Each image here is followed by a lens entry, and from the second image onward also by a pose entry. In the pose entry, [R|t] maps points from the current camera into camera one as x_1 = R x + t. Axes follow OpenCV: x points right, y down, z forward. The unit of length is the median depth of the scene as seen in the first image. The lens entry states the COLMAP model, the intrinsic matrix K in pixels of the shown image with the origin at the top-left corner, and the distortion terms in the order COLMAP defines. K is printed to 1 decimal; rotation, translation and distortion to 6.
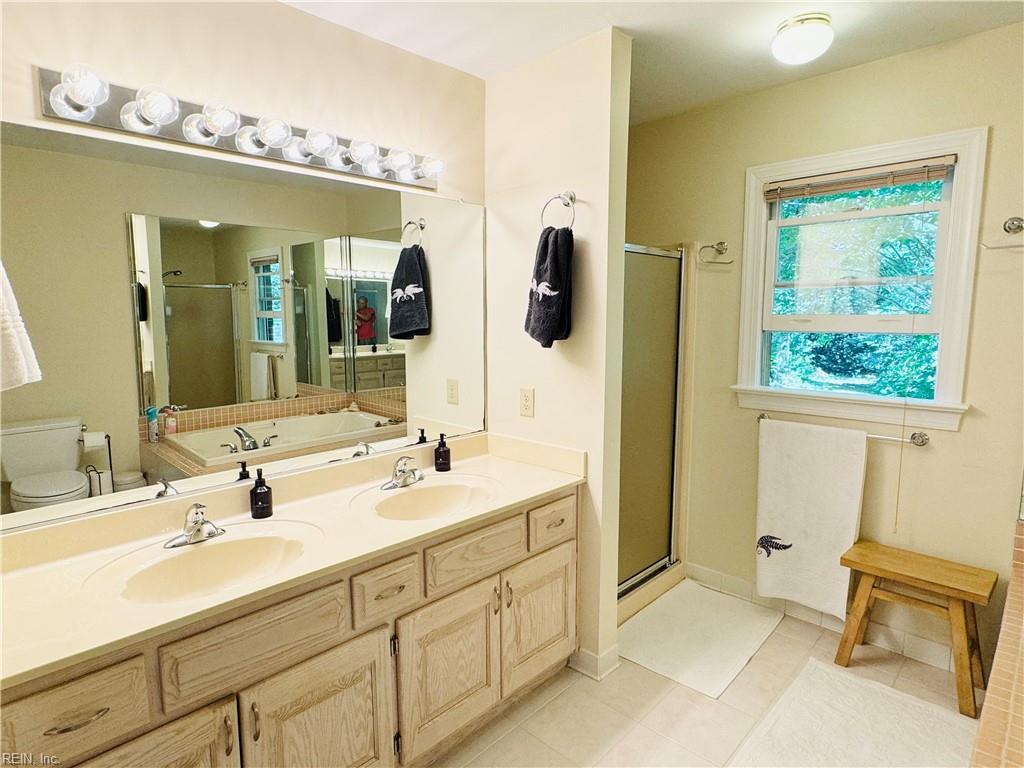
lens RADIAL K [[569.3, 0, 509.3], [0, 569.3, 381.6], [0, 0, 1]] dist [-0.004485, 0.000545]
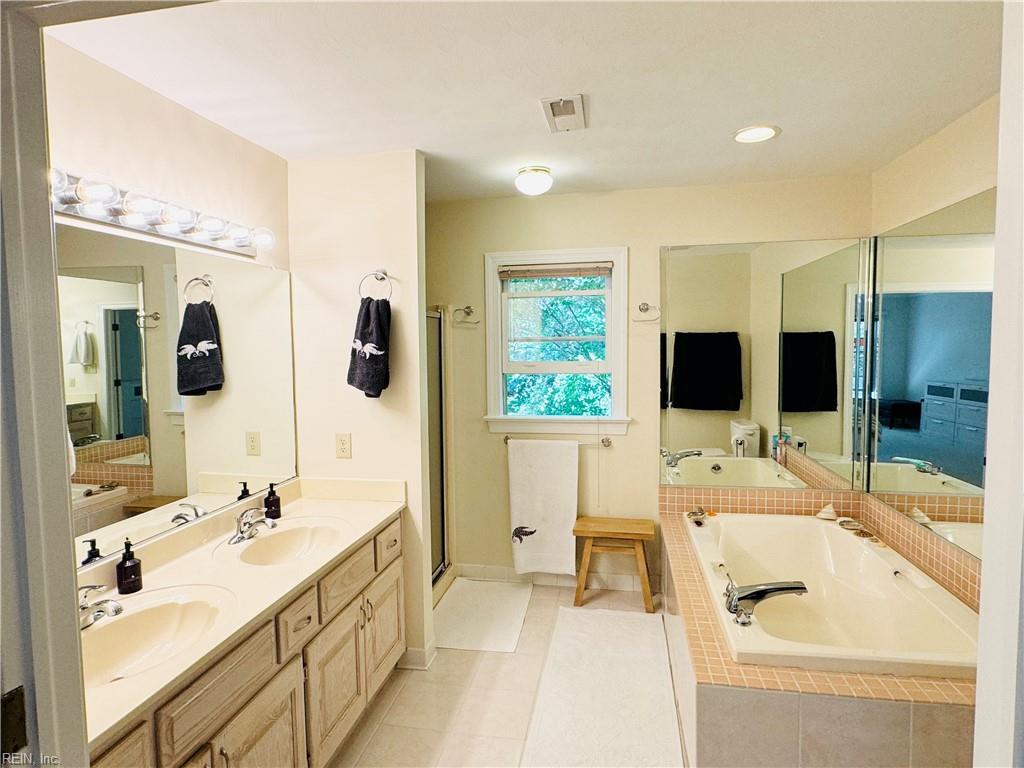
lens RADIAL K [[569.3, 0, 509.3], [0, 569.3, 381.6], [0, 0, 1]] dist [-0.004485, 0.000545]
pose [[0.833461, -0.044296, 0.550799, -0.337509], [0.076605, 0.996419, -0.035783, -0.026939], [-0.547242, 0.072017, 0.833870, -0.146883]]
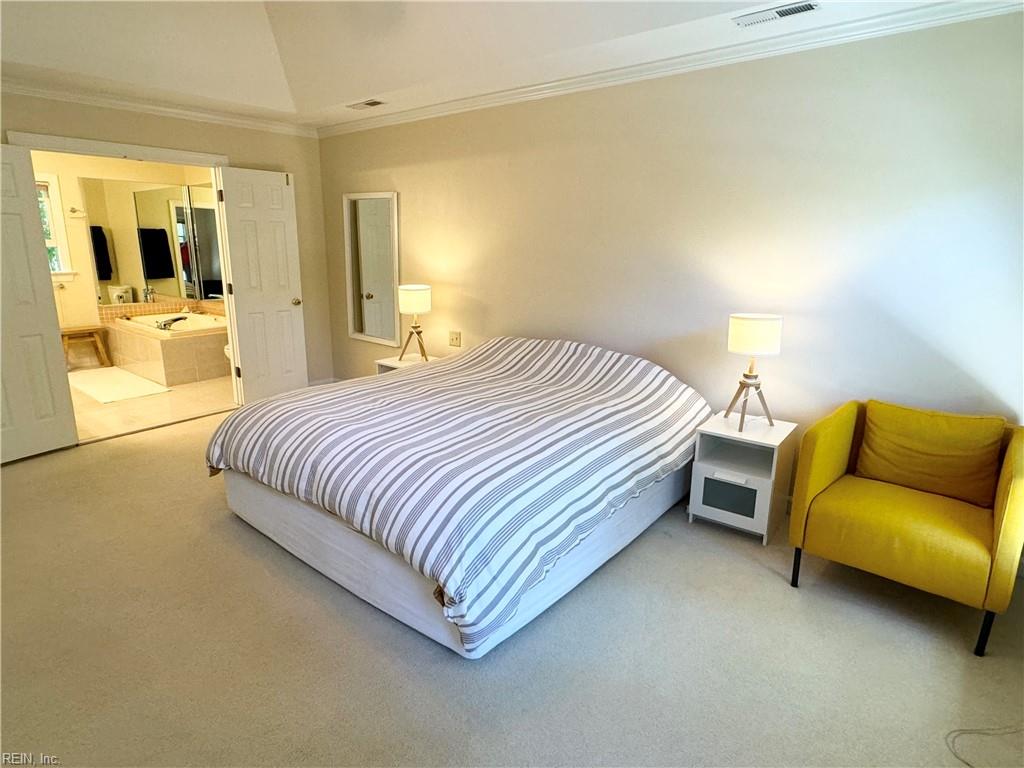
lens RADIAL K [[569.3, 0, 509.3], [0, 569.3, 381.6], [0, 0, 1]] dist [-0.004485, 0.000545]
pose [[-0.100175, -0.231451, 0.967675, -2.314914], [0.110841, 0.963918, 0.242027, 0.124596], [-0.988777, 0.131503, -0.070906, -0.910796]]
